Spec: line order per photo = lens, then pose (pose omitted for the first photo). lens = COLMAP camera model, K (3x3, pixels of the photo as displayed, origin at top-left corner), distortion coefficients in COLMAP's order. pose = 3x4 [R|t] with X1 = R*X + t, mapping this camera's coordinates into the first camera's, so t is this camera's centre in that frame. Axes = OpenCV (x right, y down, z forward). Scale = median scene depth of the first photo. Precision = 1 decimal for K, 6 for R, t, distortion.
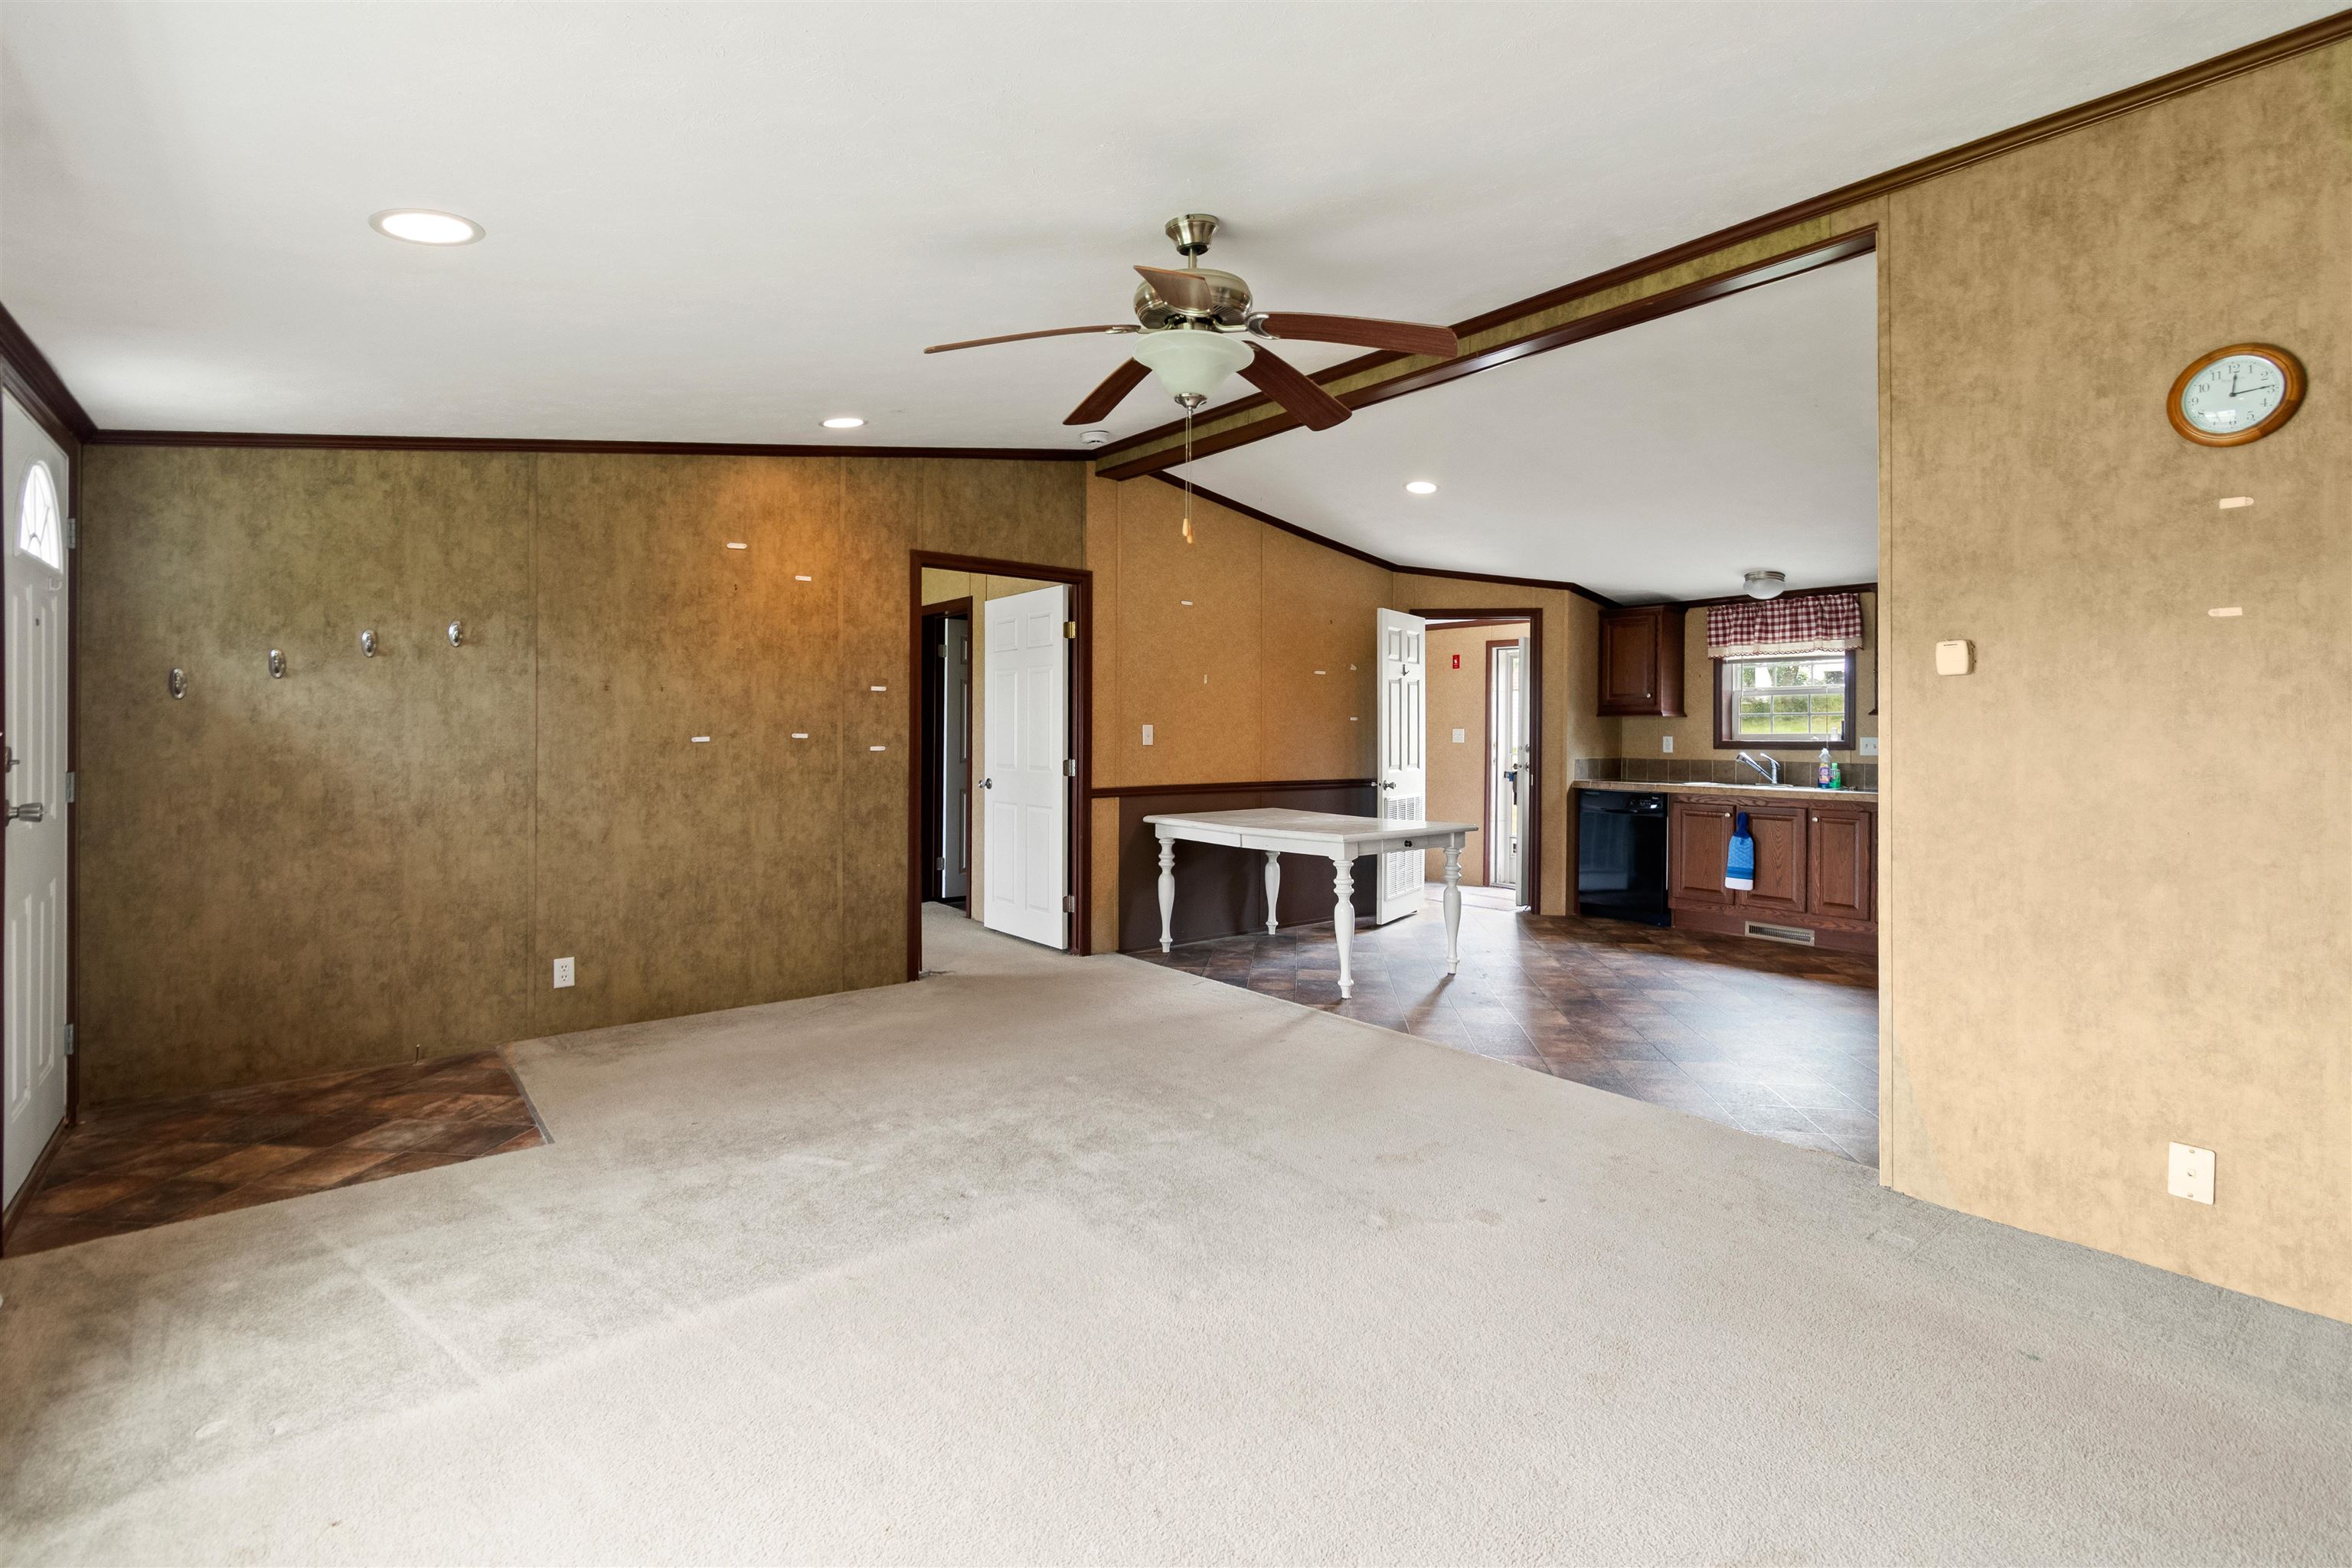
lens RADIAL K [[1062.7, 0, 1209.9], [0, 1062.7, 741.8], [0, 0, 1]] dist [0.005779, -0.001862]
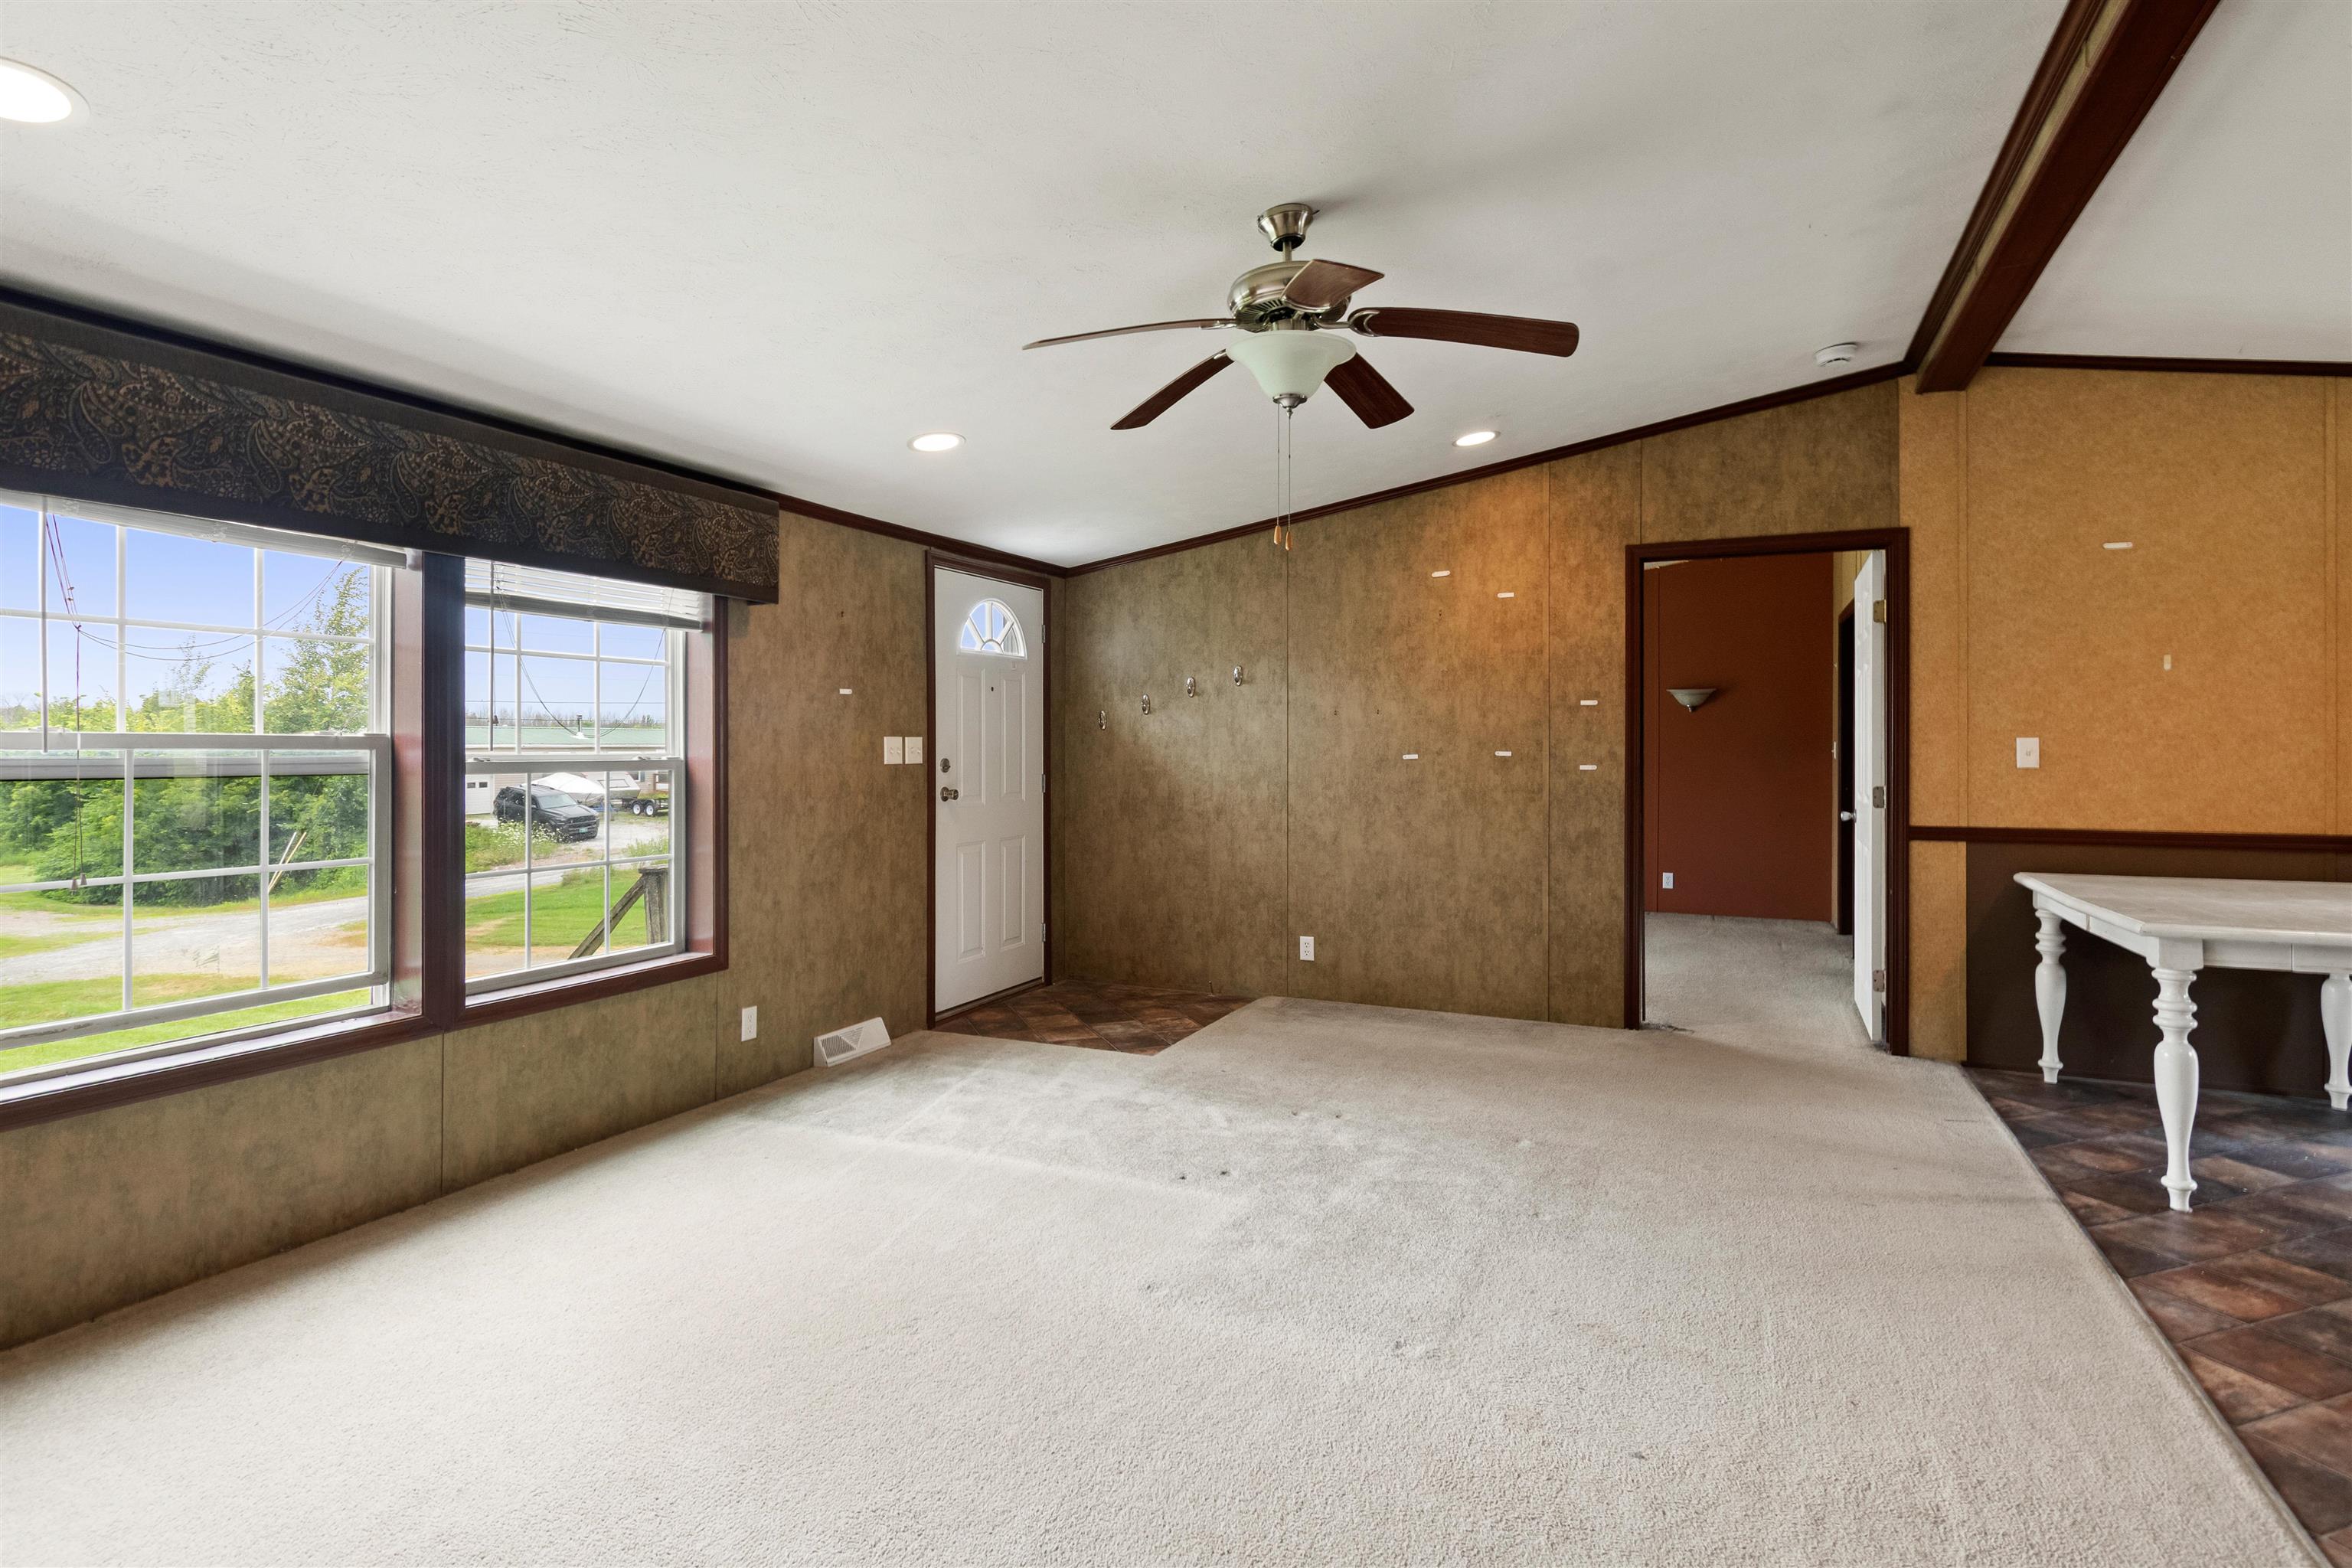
lens RADIAL K [[1205.4, 0, 1190.0], [0, 1205.4, 751.9], [0, 0, 1]] dist [0.005233, -0.003531]
pose [[0.438646, -0.002101, -0.898657, 0.575111], [-0.006771, 0.999961, -0.005643, 0.001270], [0.898634, 0.008560, 0.438615, 0.279234]]
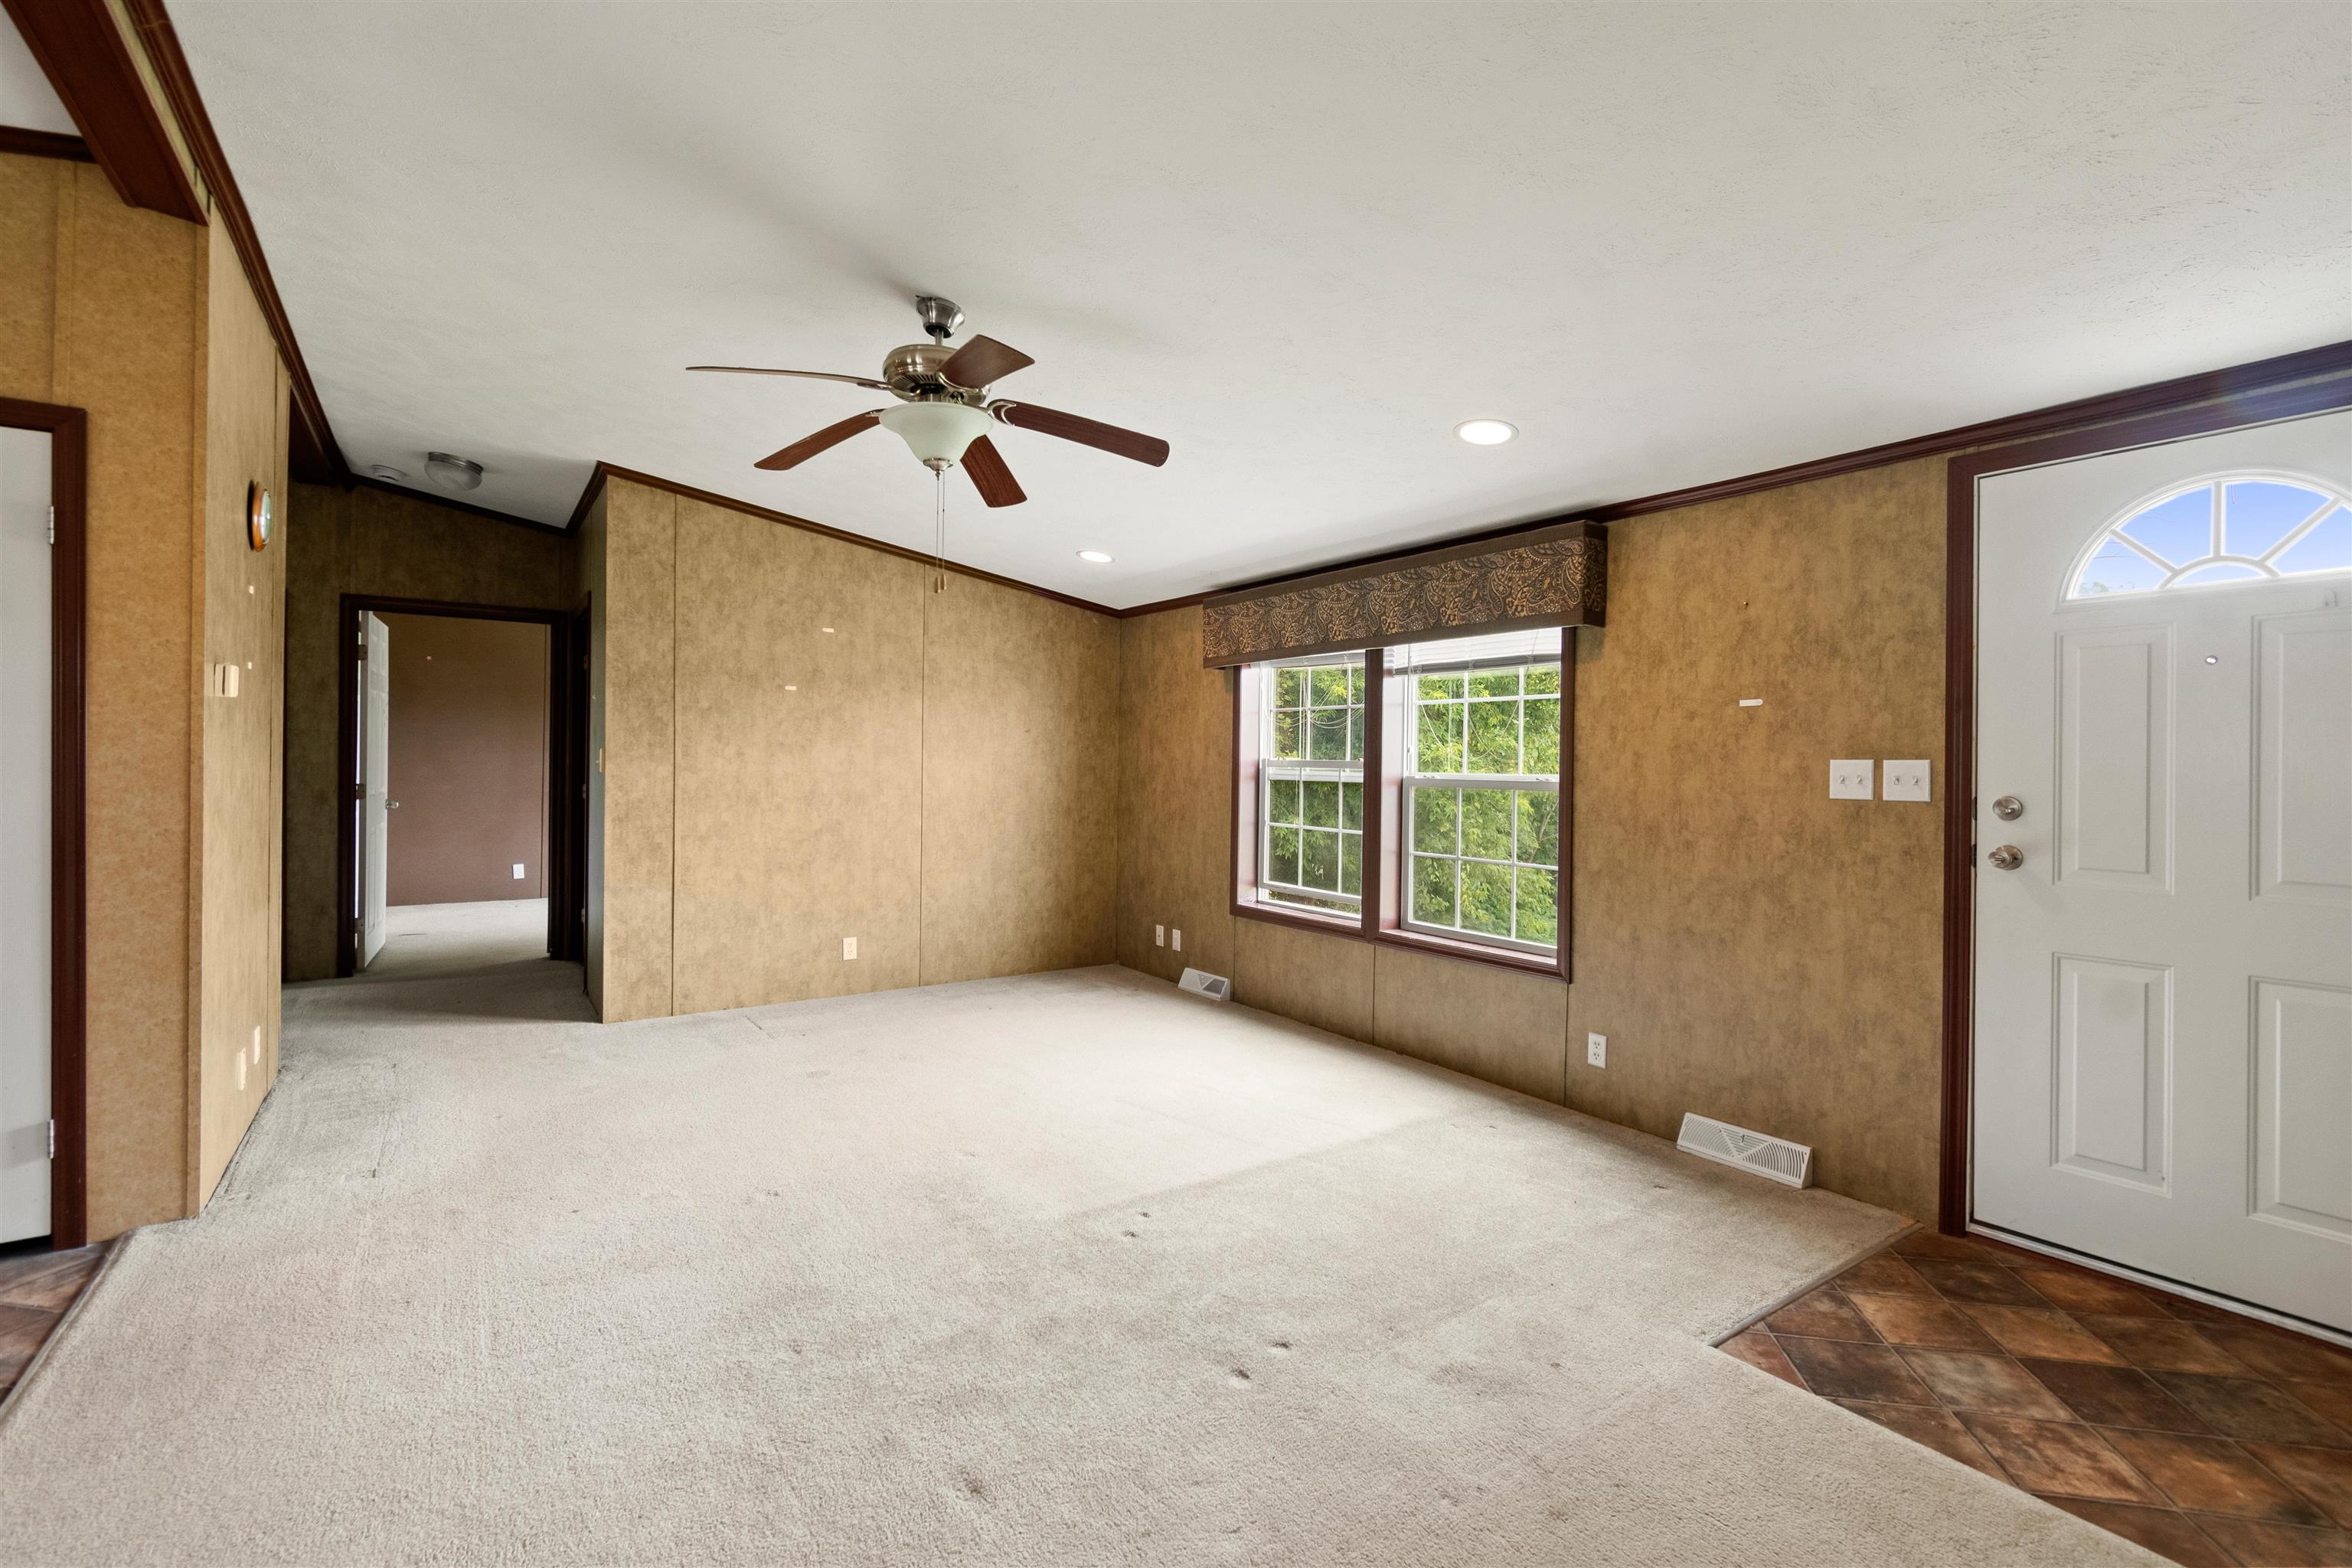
lens RADIAL K [[1062.7, 0, 1176.6], [0, 1062.7, 765.2], [0, 0, 1]] dist [0.005779, -0.001862]
pose [[-0.995735, -0.018562, 0.090369, -0.235280], [-0.017464, 0.999764, 0.012920, -0.016350], [-0.090588, 0.011287, -0.995825, 1.314411]]
